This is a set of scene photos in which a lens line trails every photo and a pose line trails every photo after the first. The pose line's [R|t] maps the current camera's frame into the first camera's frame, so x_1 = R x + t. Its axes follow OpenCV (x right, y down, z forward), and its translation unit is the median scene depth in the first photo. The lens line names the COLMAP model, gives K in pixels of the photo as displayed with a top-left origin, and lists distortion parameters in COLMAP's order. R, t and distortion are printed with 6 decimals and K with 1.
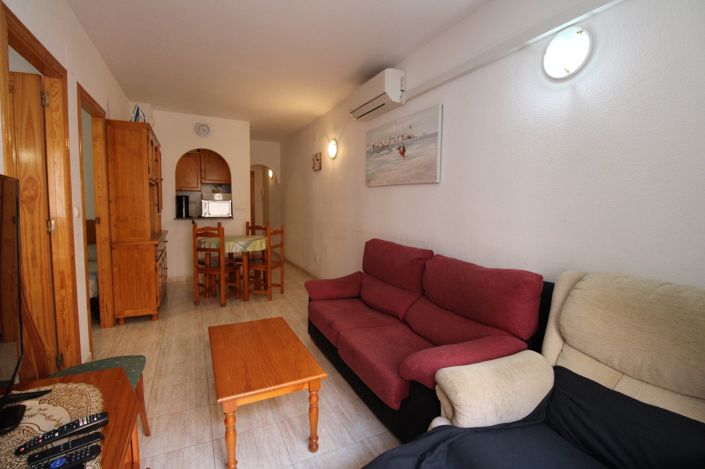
lens RADIAL K [[326.3, 0, 359.6], [0, 326.3, 229.5], [0, 0, 1]] dist [-0.000386, -0.012472]
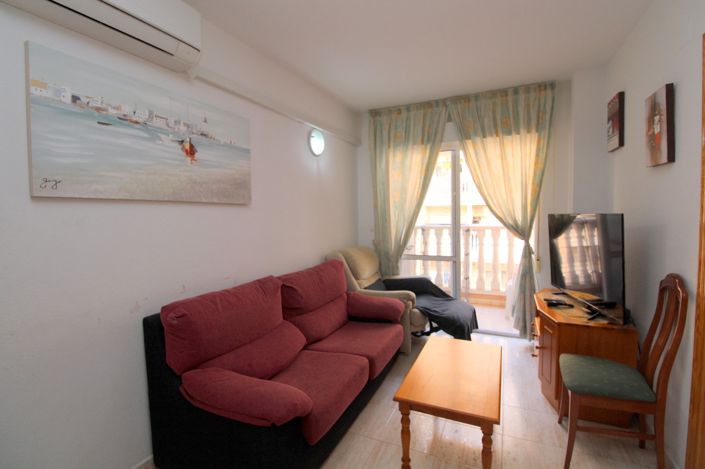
lens RADIAL K [[326.3, 0, 359.6], [0, 326.3, 229.5], [0, 0, 1]] dist [-0.000386, -0.012472]
pose [[-0.631538, -0.042175, 0.774197, -0.574265], [0.070468, 0.991265, 0.111483, -0.134703], [-0.772136, 0.124962, -0.623050, 1.162721]]
